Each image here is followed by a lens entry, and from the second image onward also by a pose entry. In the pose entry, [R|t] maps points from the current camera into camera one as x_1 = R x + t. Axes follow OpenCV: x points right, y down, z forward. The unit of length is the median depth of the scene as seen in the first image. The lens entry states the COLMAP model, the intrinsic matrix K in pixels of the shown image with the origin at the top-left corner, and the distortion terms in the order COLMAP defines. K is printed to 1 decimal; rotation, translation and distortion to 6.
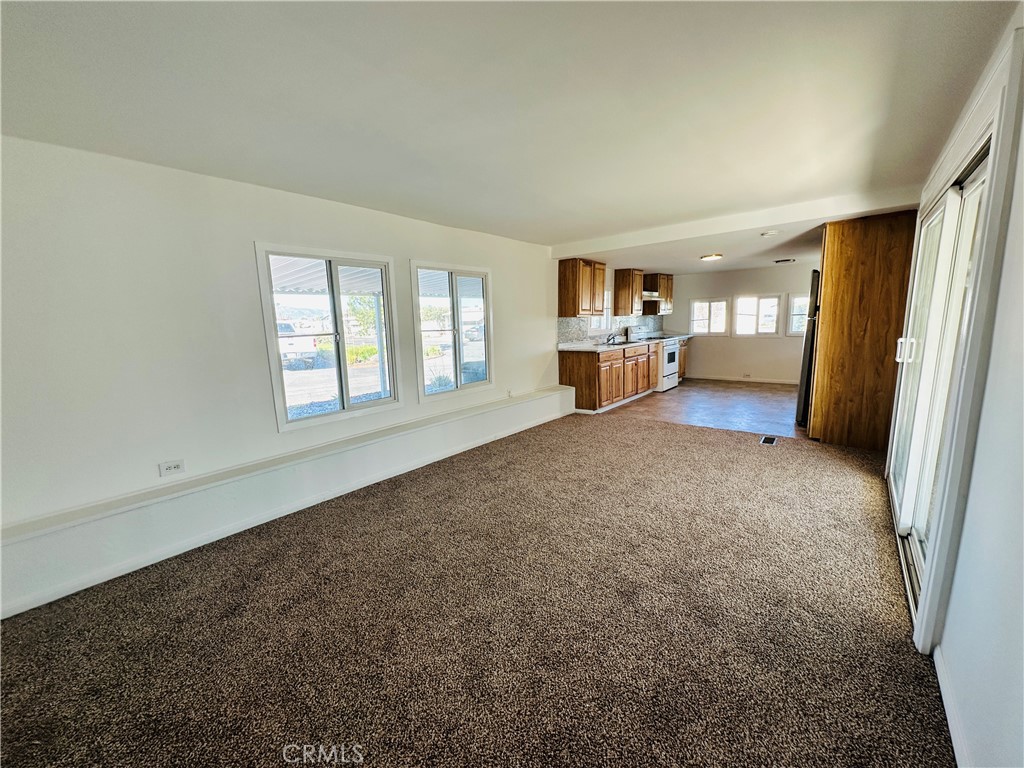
lens RADIAL K [[407.6, 0, 512.1], [0, 407.6, 382.8], [0, 0, 1]] dist [-0.005919, 0.001245]
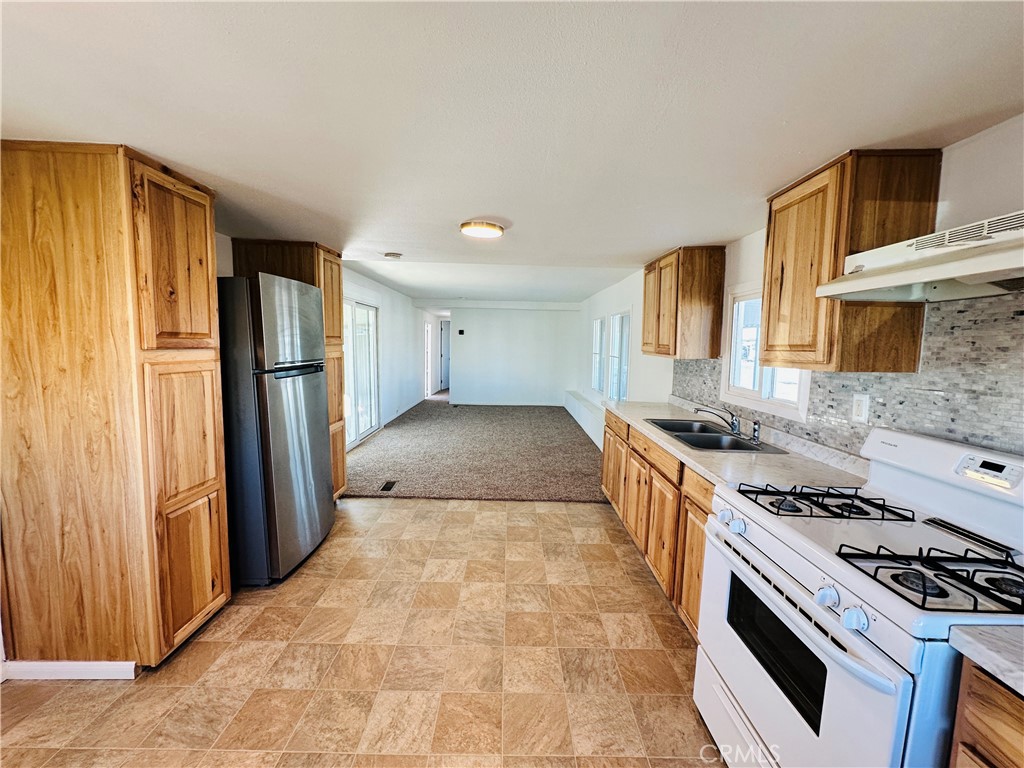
lens RADIAL K [[407.6, 0, 512.3], [0, 407.6, 382.5], [0, 0, 1]] dist [-0.005919, 0.001245]
pose [[-0.764189, 0.076883, -0.640394, 1.396704], [-0.095813, 0.968323, 0.230587, -0.466722], [0.637836, 0.237570, -0.732616, 2.536718]]
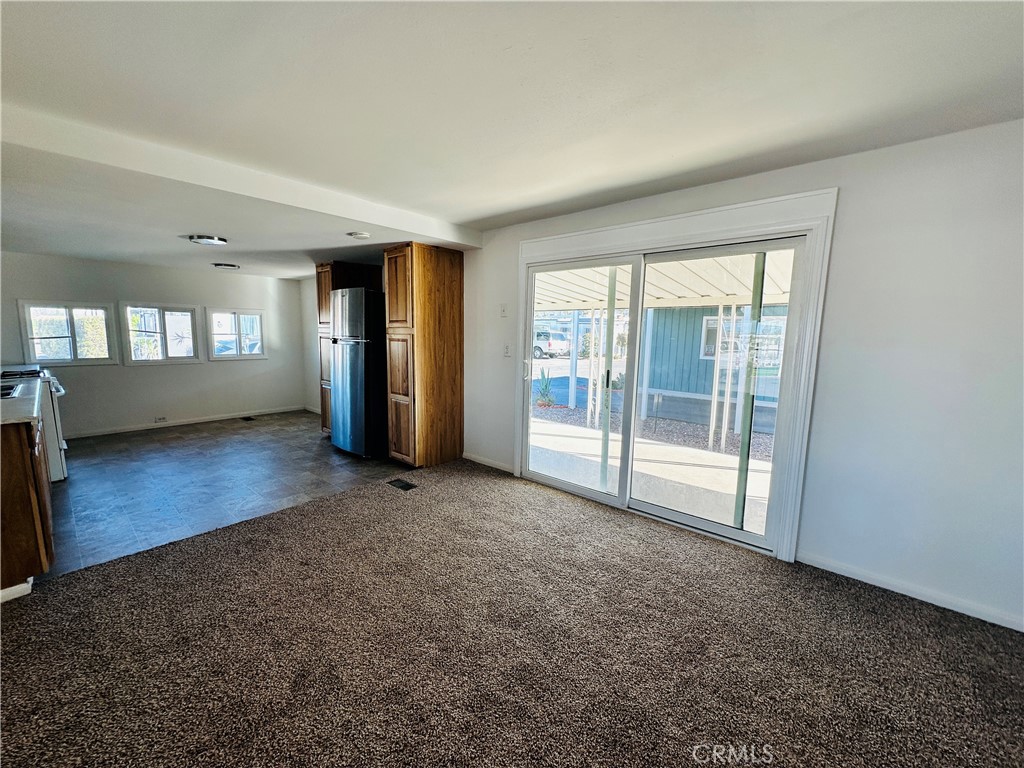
lens RADIAL K [[407.6, 0, 512.4], [0, 407.6, 383.2], [0, 0, 1]] dist [-0.005919, 0.001245]
pose [[0.019757, -0.090549, 0.995696, -0.259751], [0.135085, 0.987000, 0.087078, -0.151422], [-0.990637, 0.132783, 0.031732, 1.002978]]
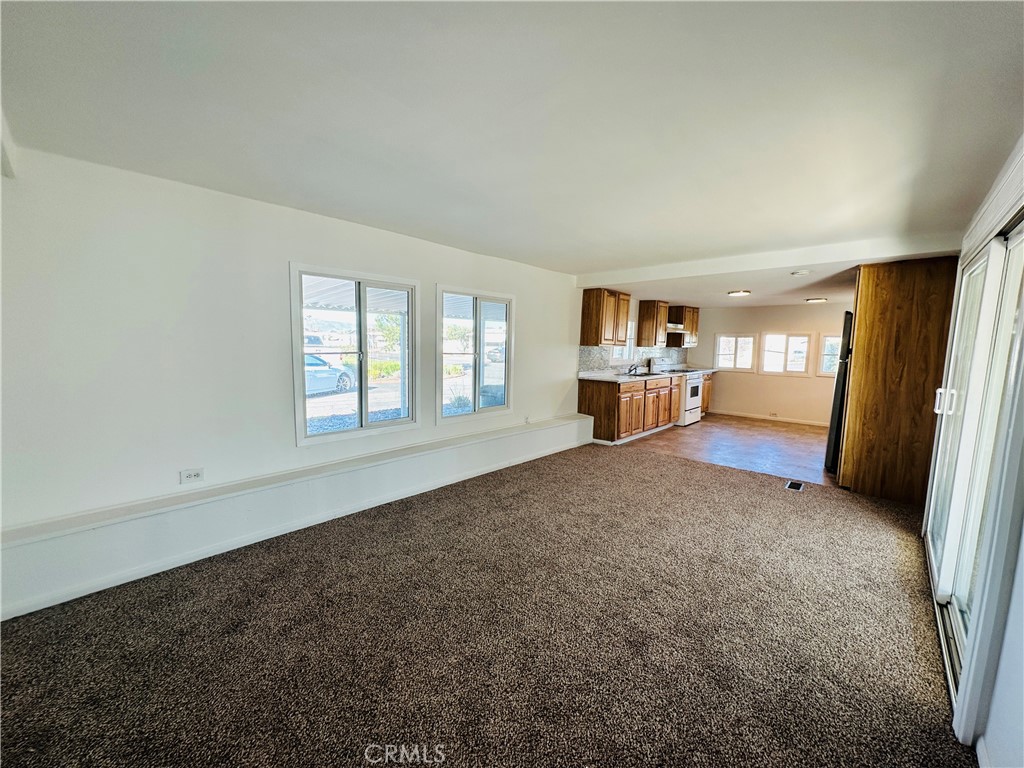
lens RADIAL K [[407.6, 0, 511.7], [0, 407.6, 382.6], [0, 0, 1]] dist [-0.005919, 0.001245]
pose [[0.997154, 0.055206, -0.051344, 0.005188], [-0.057913, 0.996924, -0.052807, -0.015332], [0.048271, 0.055631, 0.997284, 0.003198]]
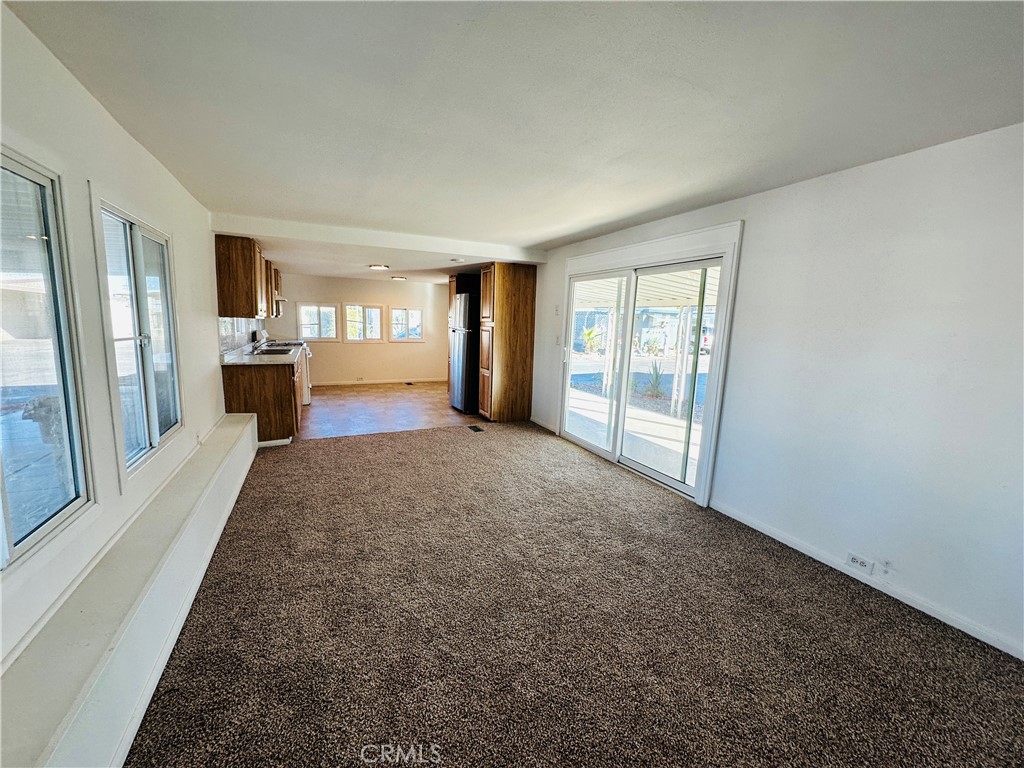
lens RADIAL K [[407.6, 0, 512.0], [0, 407.6, 382.8], [0, 0, 1]] dist [-0.005919, 0.001245]
pose [[0.411726, -0.092486, 0.906603, -0.612565], [0.093770, 0.993856, 0.058802, -0.084797], [-0.906471, 0.060802, 0.417868, 0.516232]]
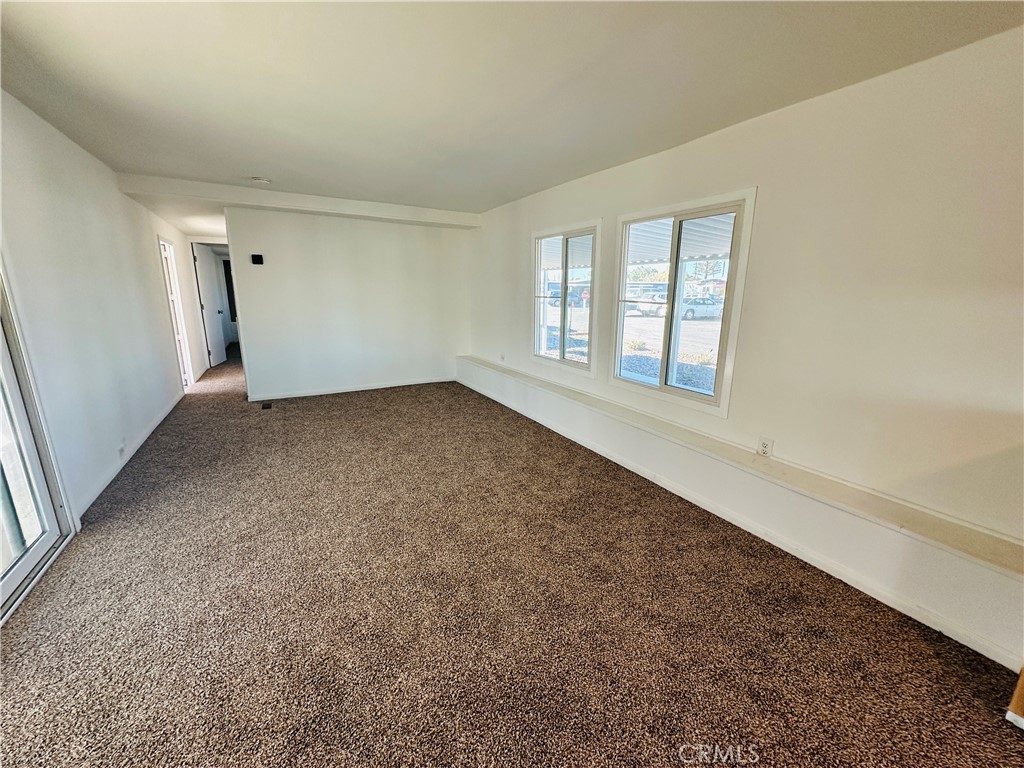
lens RADIAL K [[407.6, 0, 516.4], [0, 407.6, 384.9], [0, 0, 1]] dist [-0.005919, 0.001245]
pose [[-0.343148, 0.235042, -0.909398, 0.884996], [-0.146674, 0.942899, 0.299045, -0.248288], [0.927759, 0.236002, -0.289079, 1.442340]]
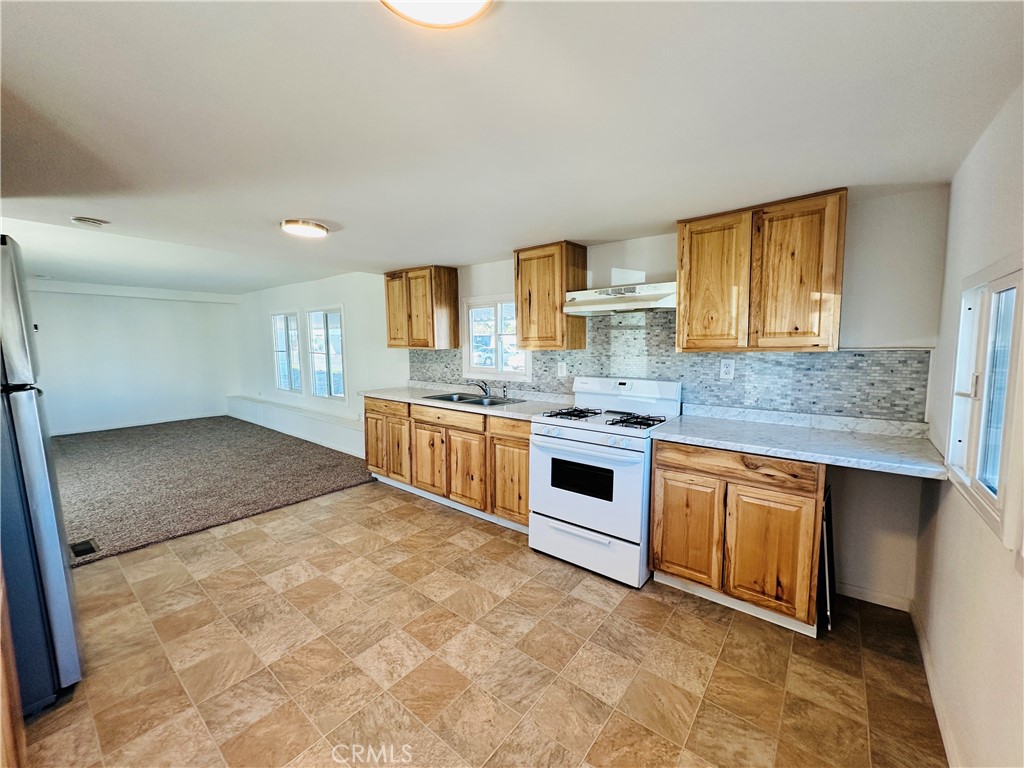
lens RADIAL K [[407.6, 0, 514.9], [0, 407.6, 381.0], [0, 0, 1]] dist [-0.005919, 0.001245]
pose [[0.026103, 0.123474, -0.992004, 1.769464], [-0.151168, 0.981418, 0.118179, -0.426785], [0.988163, 0.146874, 0.044284, 2.263084]]
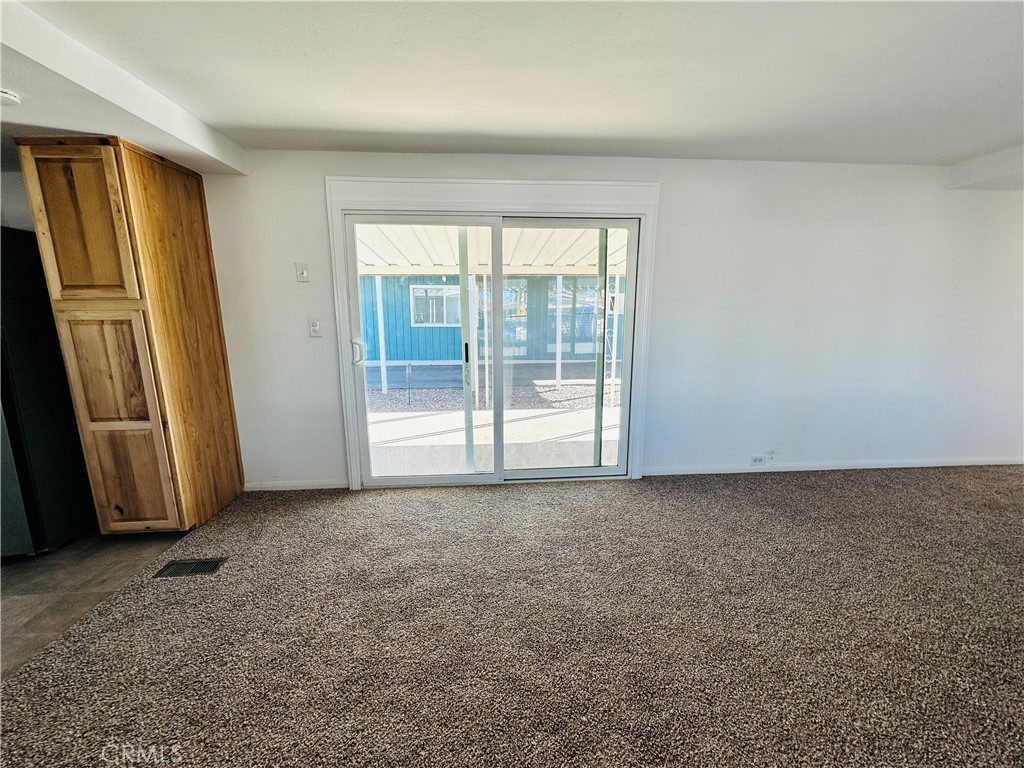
lens RADIAL K [[407.6, 0, 513.6], [0, 407.6, 382.8], [0, 0, 1]] dist [-0.005919, 0.001245]
pose [[-0.697605, -0.101891, 0.709201, 0.035513], [0.134837, 0.953480, 0.269619, -0.216357], [-0.703681, 0.283714, -0.651414, 1.371529]]
